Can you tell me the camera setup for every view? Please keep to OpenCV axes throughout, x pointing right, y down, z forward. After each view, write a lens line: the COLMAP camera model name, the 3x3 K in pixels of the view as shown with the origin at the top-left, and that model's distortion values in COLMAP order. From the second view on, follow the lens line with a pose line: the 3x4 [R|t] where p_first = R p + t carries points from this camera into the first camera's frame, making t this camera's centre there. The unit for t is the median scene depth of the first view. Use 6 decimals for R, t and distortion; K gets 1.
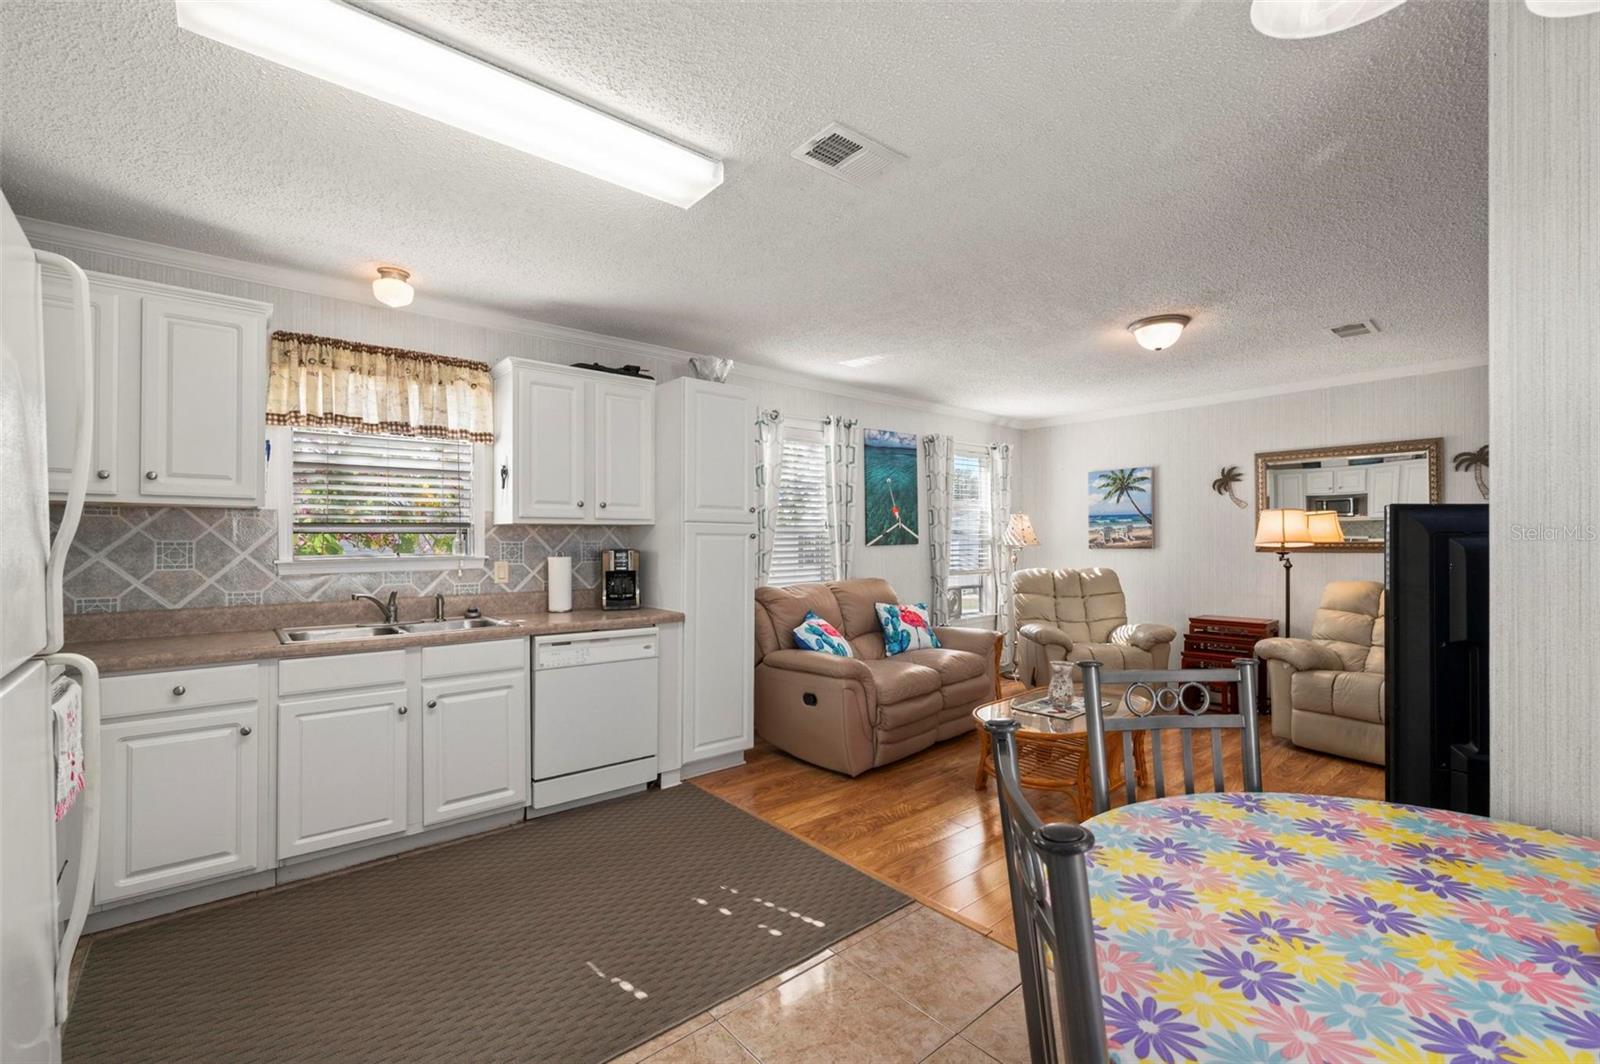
lens RADIAL K [[686.2, 0, 789.9], [0, 686.2, 535.2], [0, 0, 1]] dist [0.002754, -0.001328]
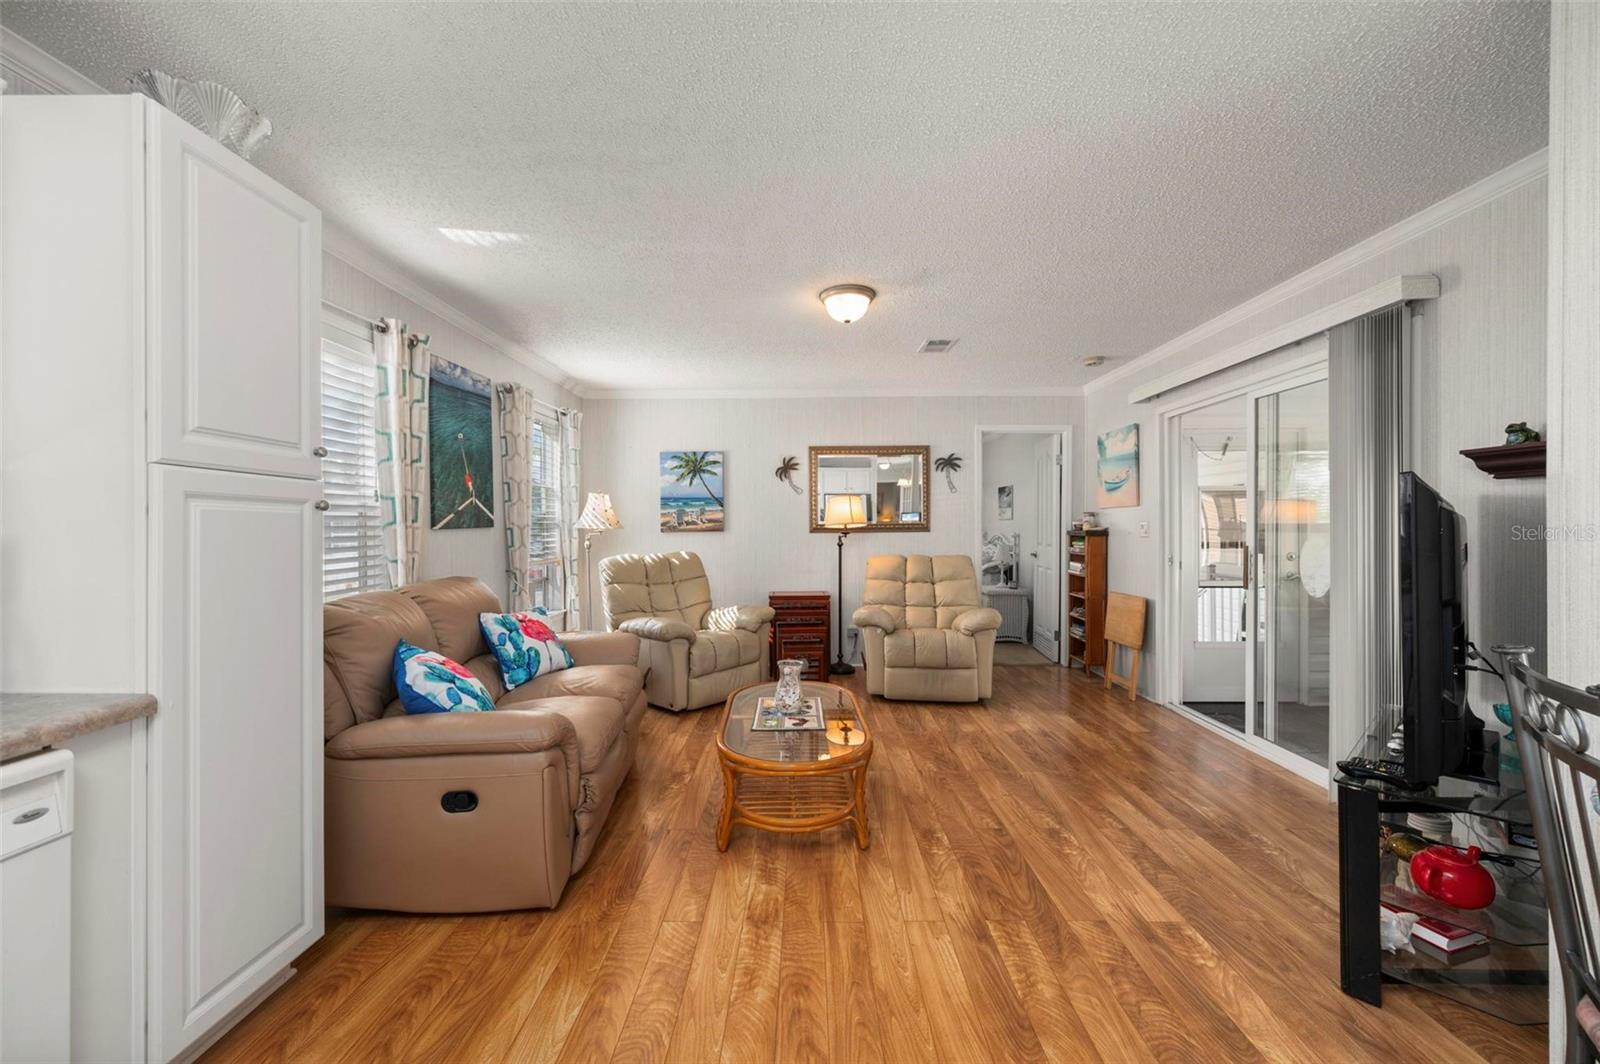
lens RADIAL K [[634.9, 0, 801.6], [0, 634.9, 530.5], [0, 0, 1]] dist [-0.000007, 0.000015]
pose [[0.648792, -0.006229, 0.760940, -0.128130], [-0.001304, 0.999956, 0.009298, 0.010389], [-0.760965, -0.007025, 0.648755, 0.323256]]
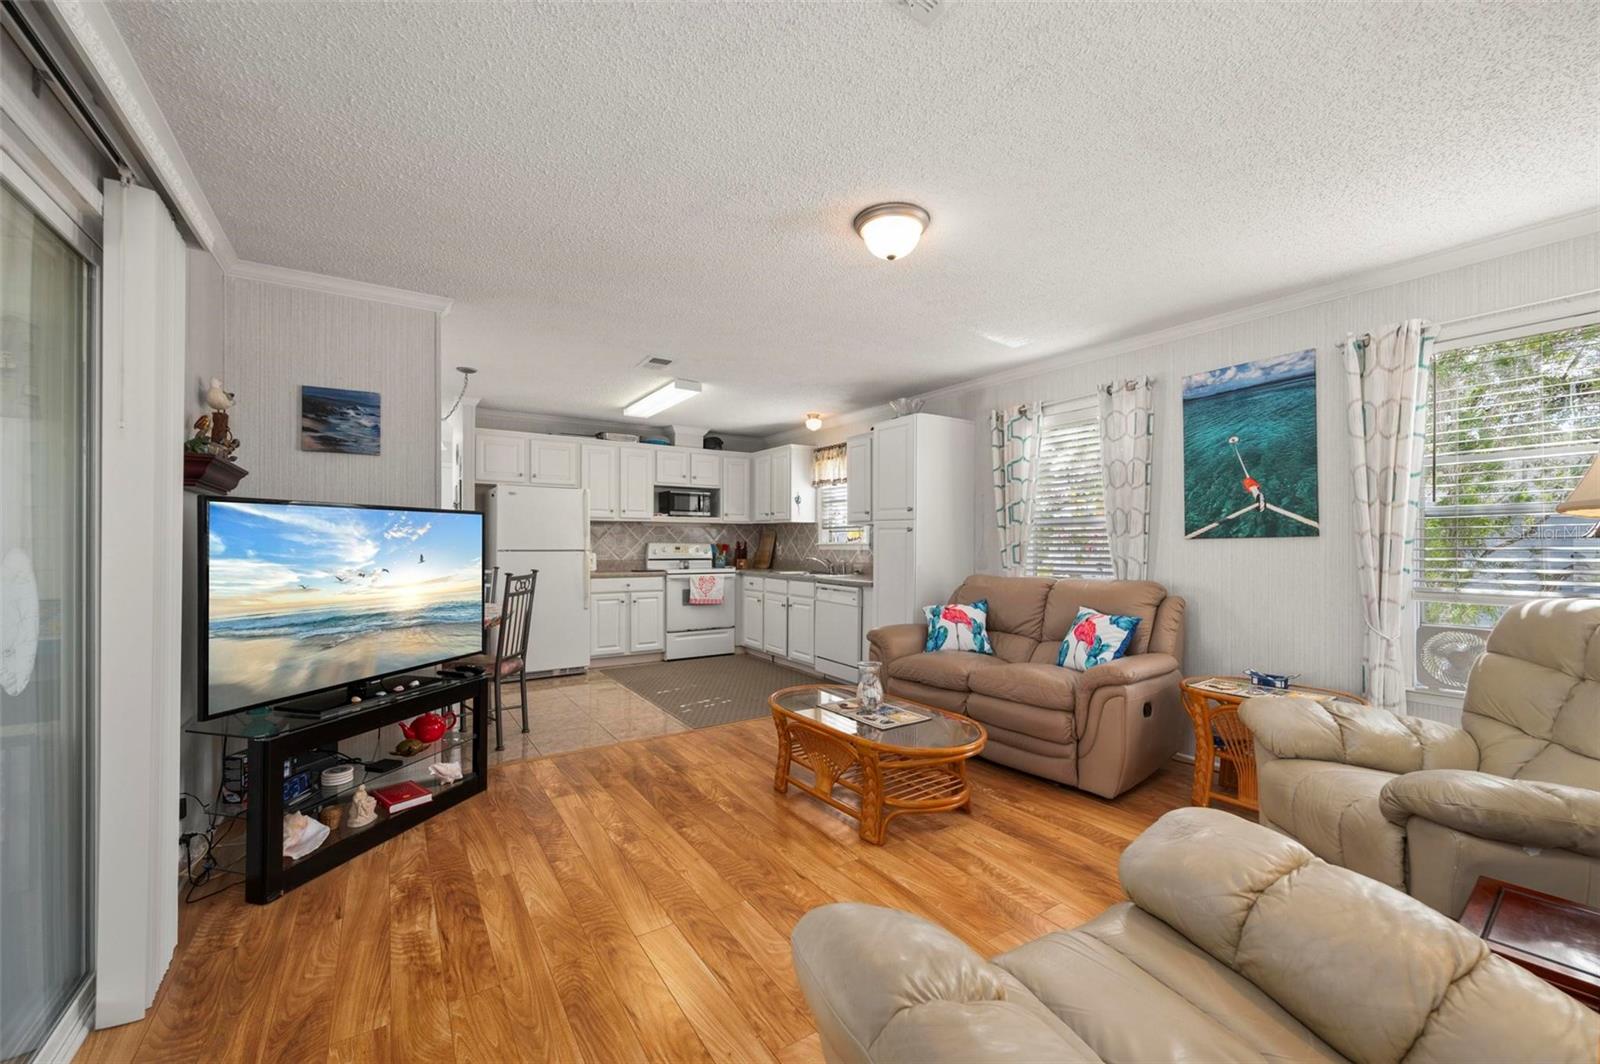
lens RADIAL K [[634.9, 0, 795.2], [0, 634.9, 544.4], [0, 0, 1]] dist [-0.000007, 0.000015]
pose [[-0.128532, 0.003580, -0.991699, 0.833284], [0.003537, 0.999989, 0.003152, 0.017981], [0.991699, -0.003103, -0.128543, 0.679971]]
